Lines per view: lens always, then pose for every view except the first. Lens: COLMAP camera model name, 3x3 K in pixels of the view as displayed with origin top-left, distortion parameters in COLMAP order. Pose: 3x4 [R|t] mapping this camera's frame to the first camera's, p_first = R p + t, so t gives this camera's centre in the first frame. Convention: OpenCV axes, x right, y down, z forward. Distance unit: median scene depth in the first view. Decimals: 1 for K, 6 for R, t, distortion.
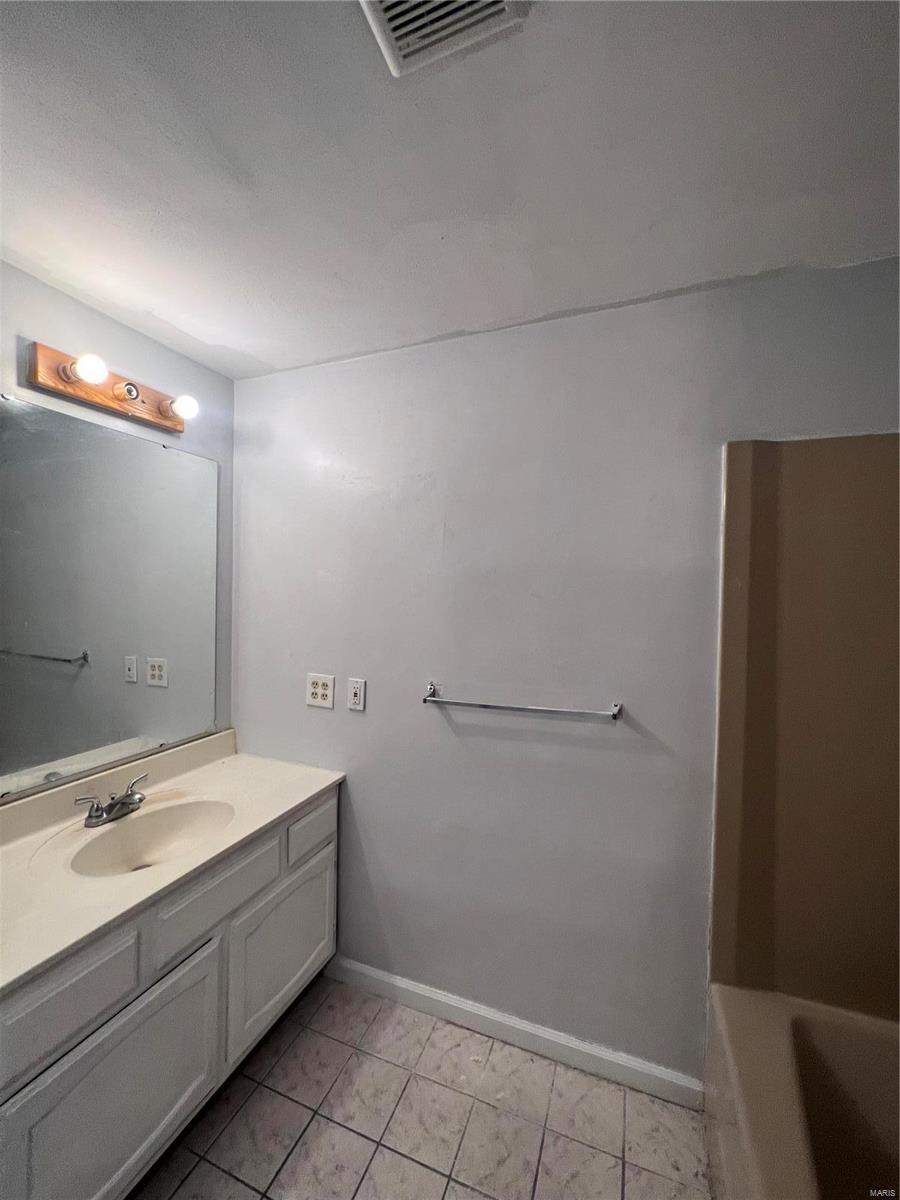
lens RADIAL K [[479.2, 0, 448.3], [0, 479.2, 596.7], [0, 0, 1]] dist [-0.002694, 0.000592]
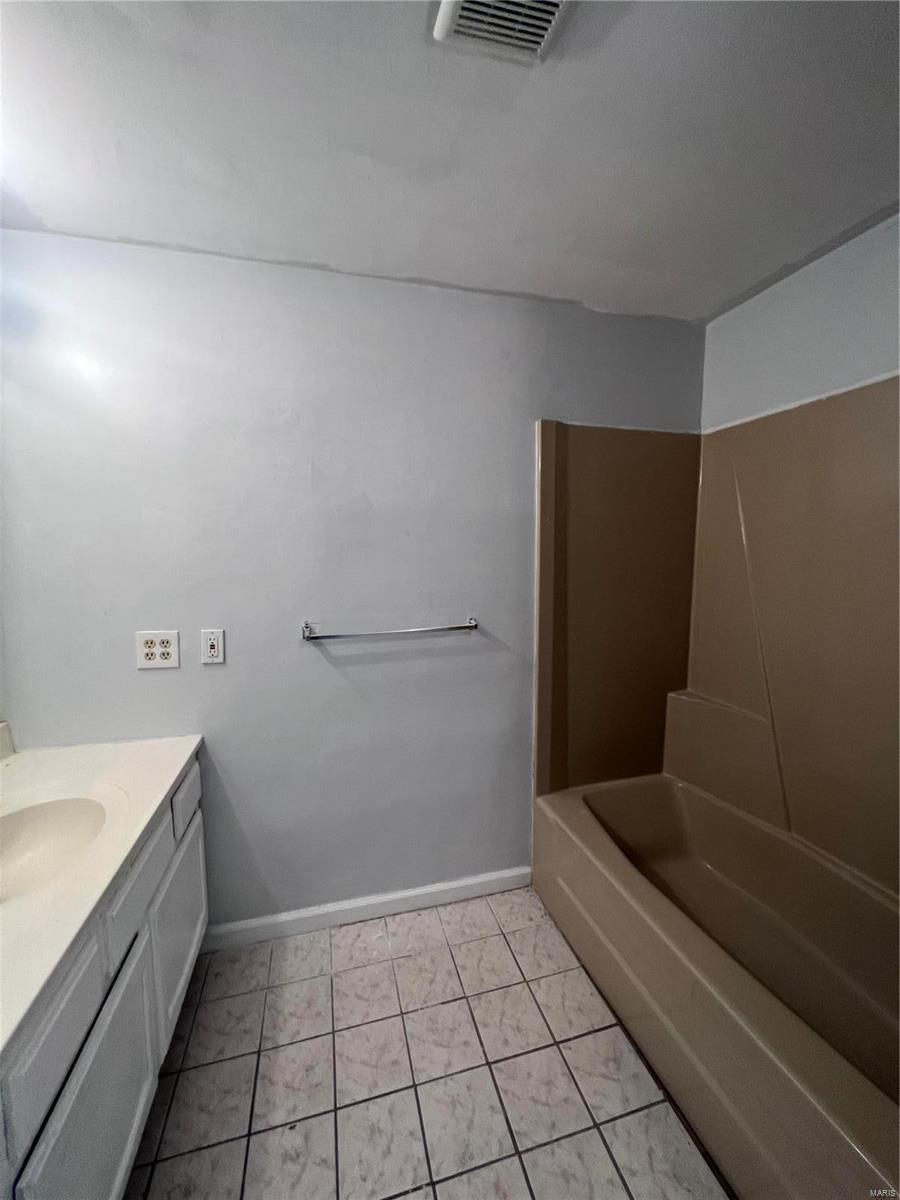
lens RADIAL K [[481.6, 0, 446.6], [0, 481.6, 595.7], [0, 0, 1]] dist [-0.003197, 0.000310]
pose [[0.802929, -0.074895, 0.591351, -0.417510], [0.026324, 0.995562, 0.090347, 0.042995], [-0.595494, -0.056975, 0.801337, 0.015108]]
